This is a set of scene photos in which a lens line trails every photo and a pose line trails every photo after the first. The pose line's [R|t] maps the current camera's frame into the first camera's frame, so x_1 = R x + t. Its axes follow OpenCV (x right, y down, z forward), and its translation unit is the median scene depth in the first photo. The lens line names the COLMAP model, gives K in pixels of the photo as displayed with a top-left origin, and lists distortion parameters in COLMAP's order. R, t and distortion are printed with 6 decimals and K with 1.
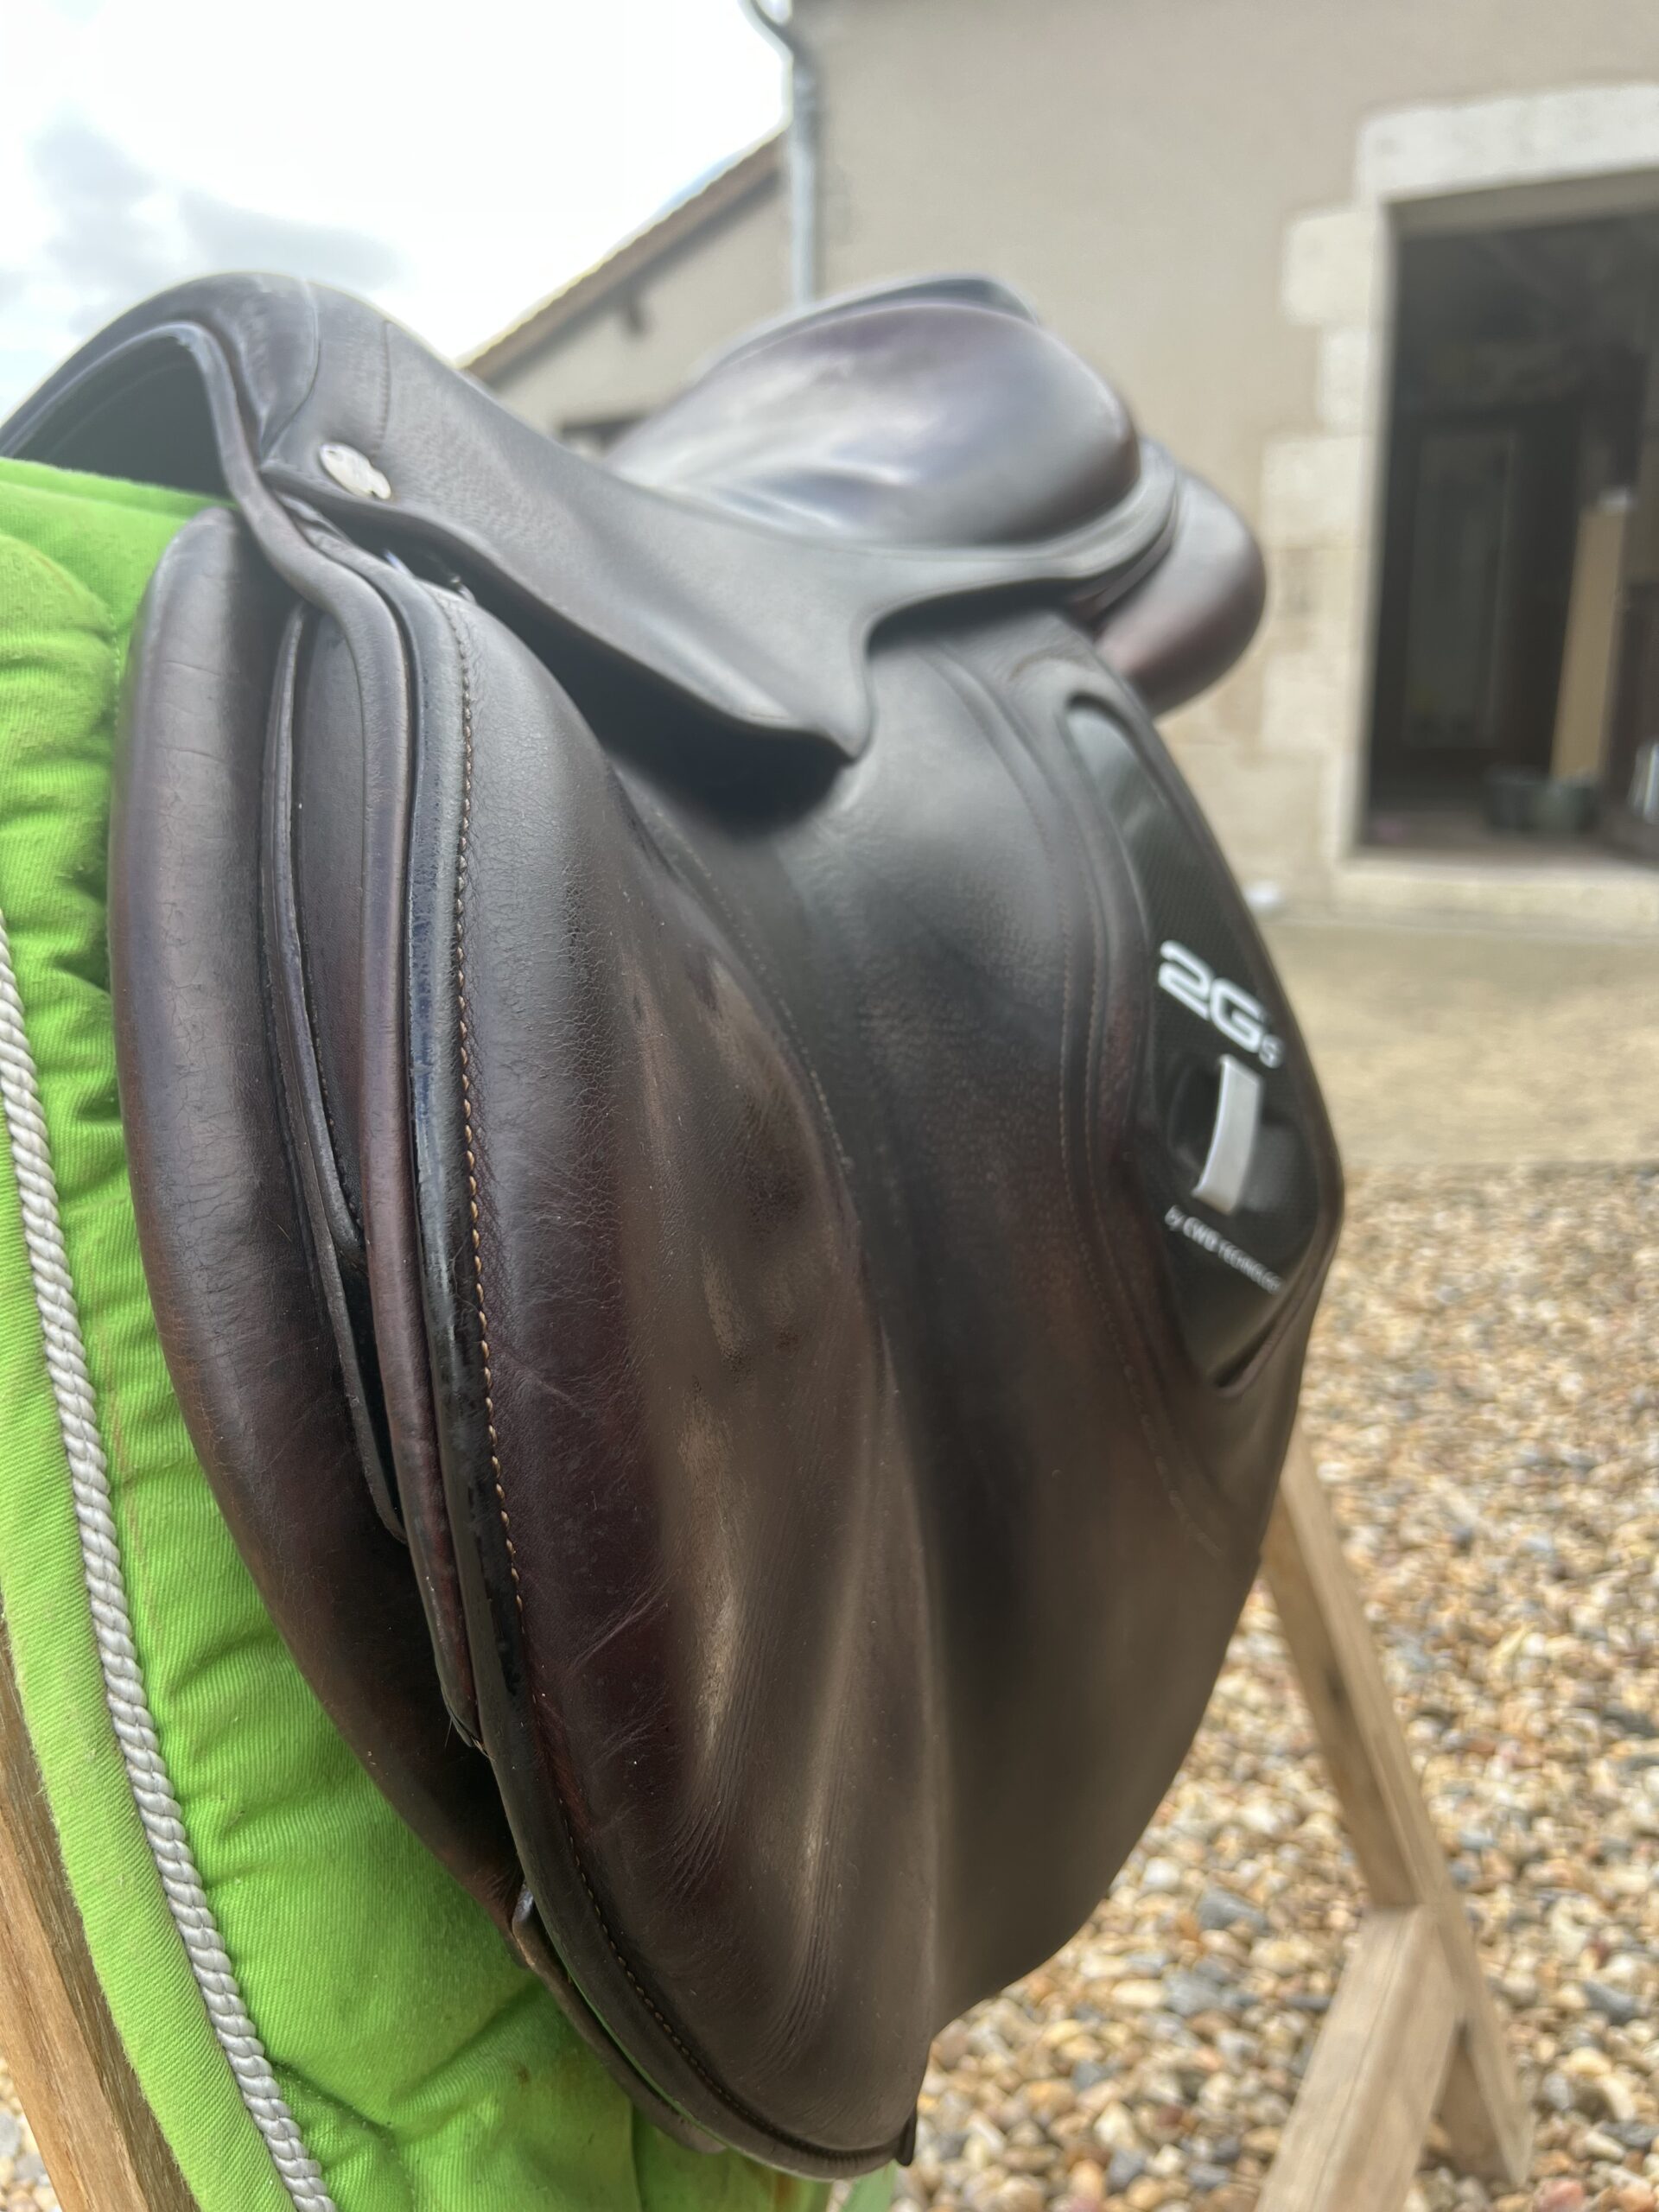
lens RADIAL K [[1676.9, 0, 829.5], [0, 1676.9, 1106.0], [0, 0, 1]] dist [0.036508, -0.045303]
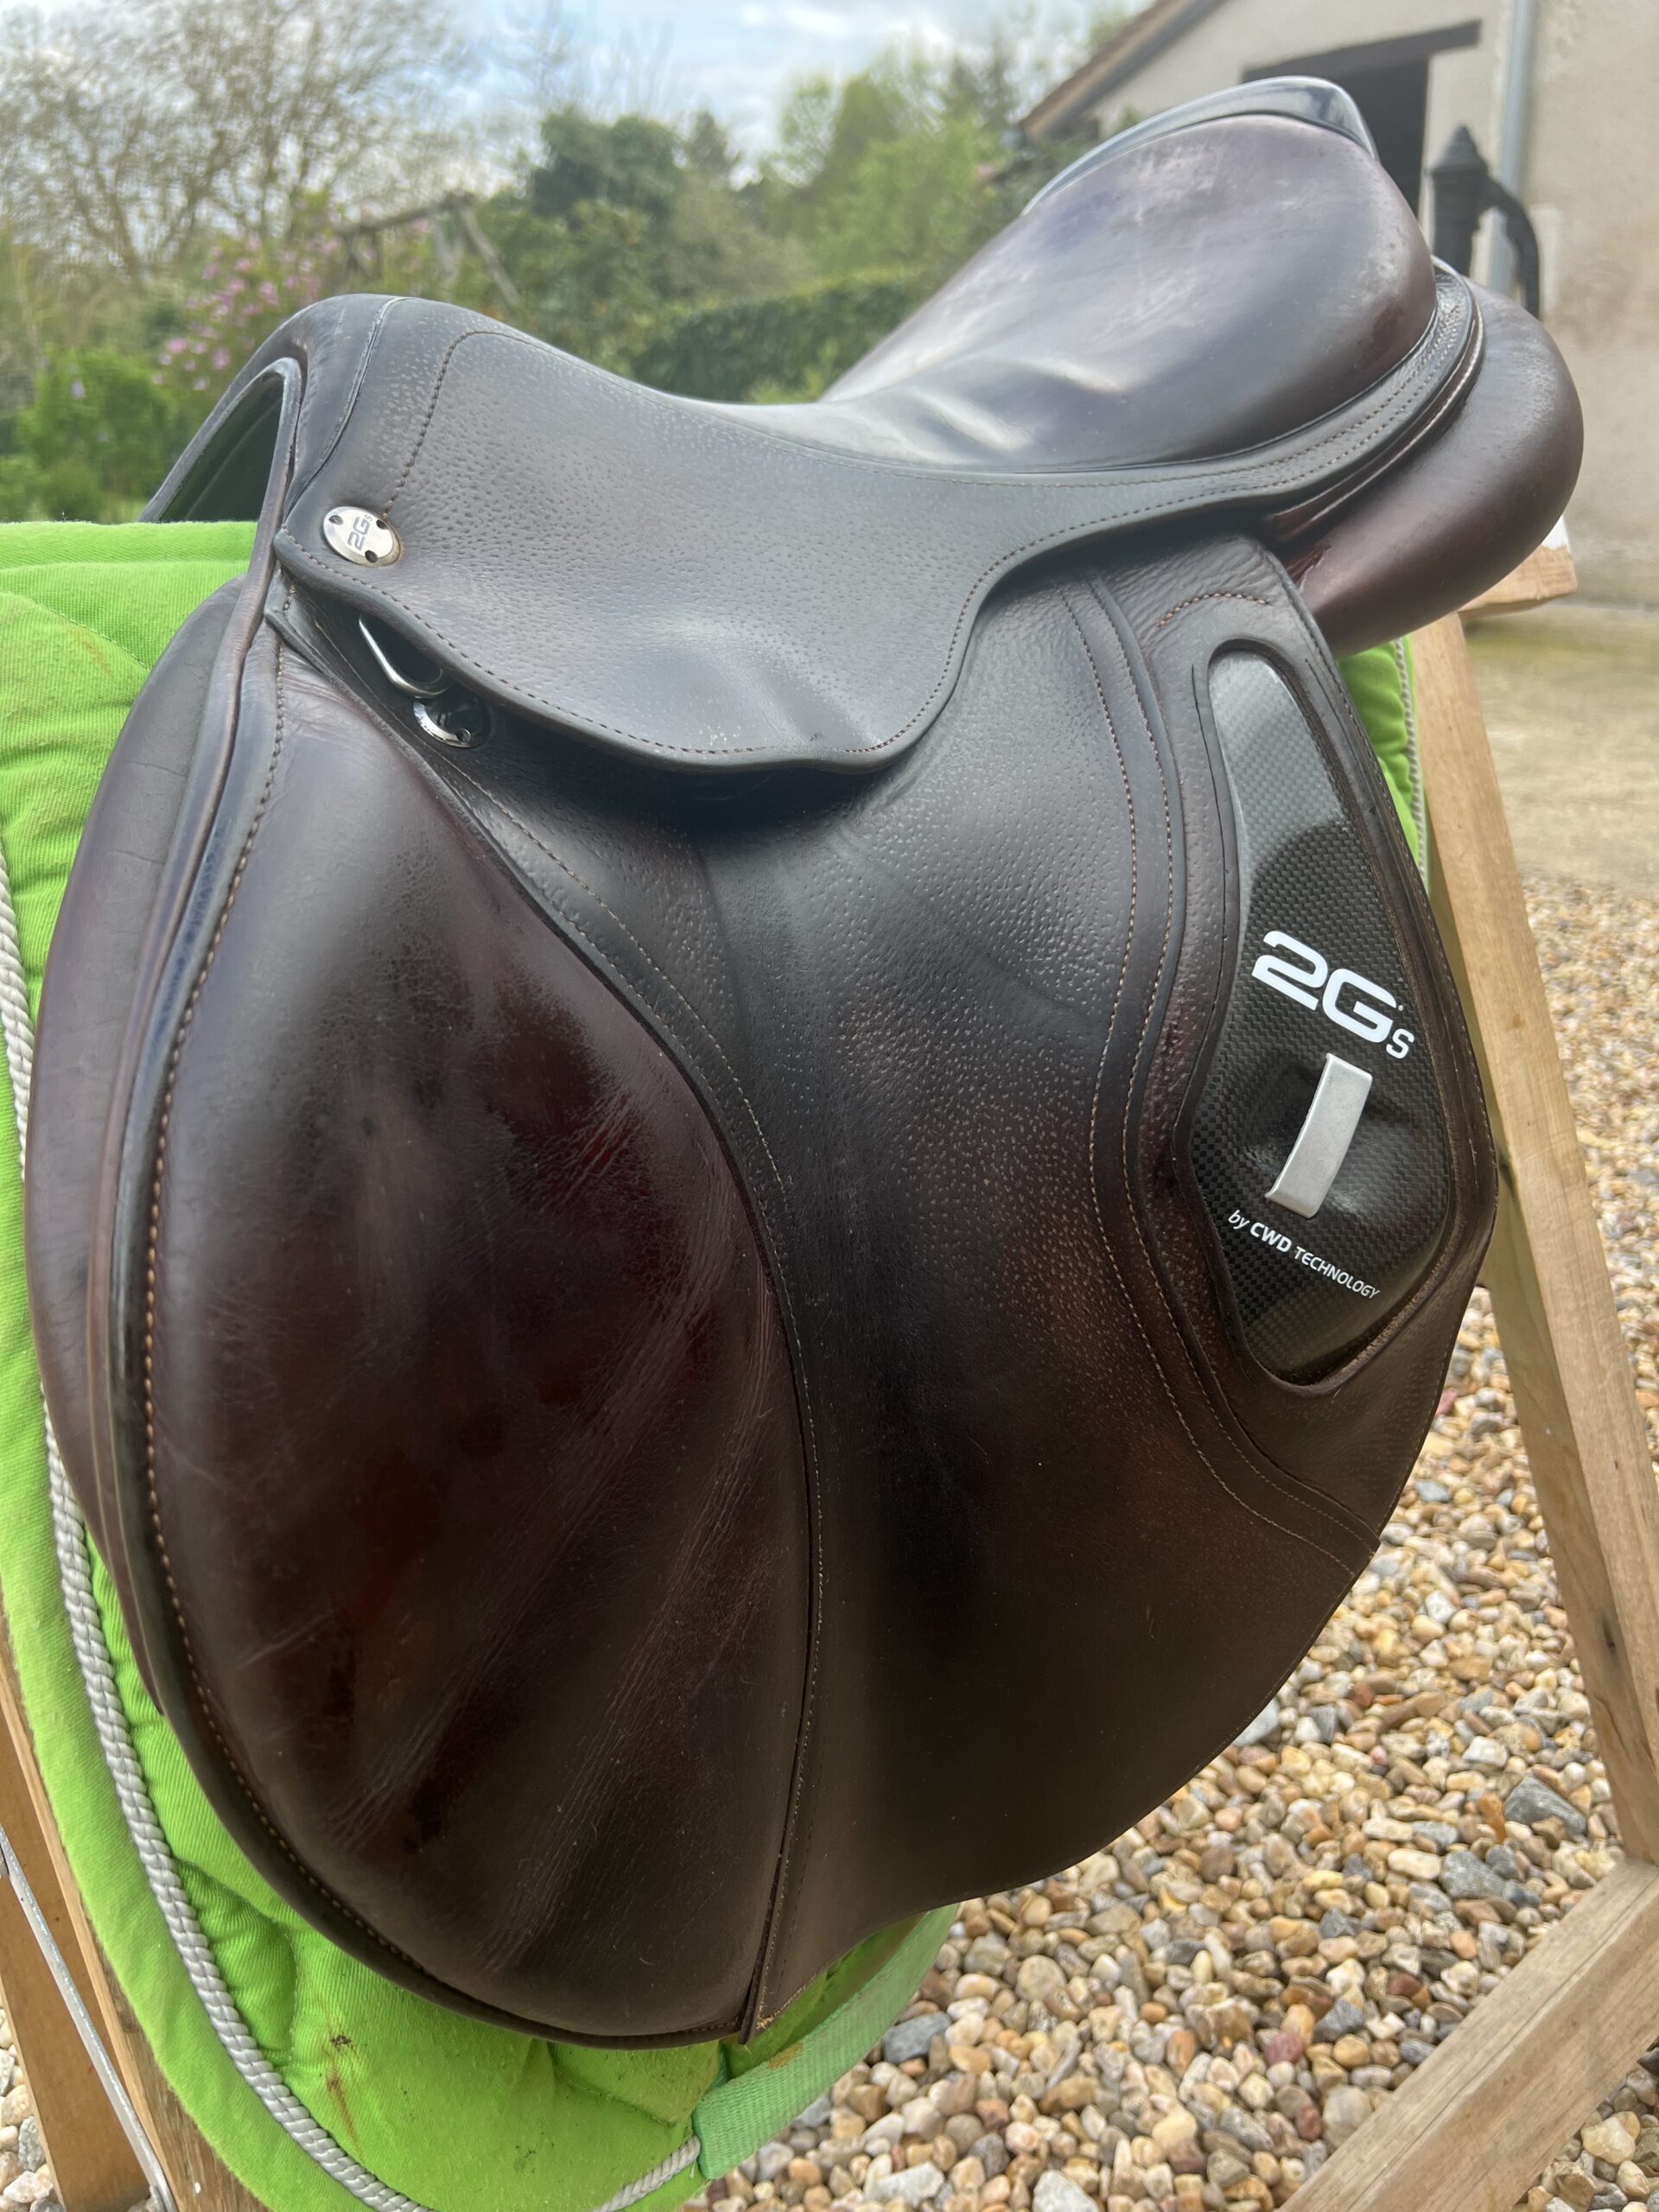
lens RADIAL K [[1674.3, 0, 829.5], [0, 1674.3, 1106.0], [0, 0, 1]] dist [0.008573, 0.004695]
pose [[0.932450, 0.106137, -0.345358, 0.309752], [-0.047039, 0.983405, 0.175220, -0.155541], [0.358224, -0.147138, 0.921968, 0.030399]]
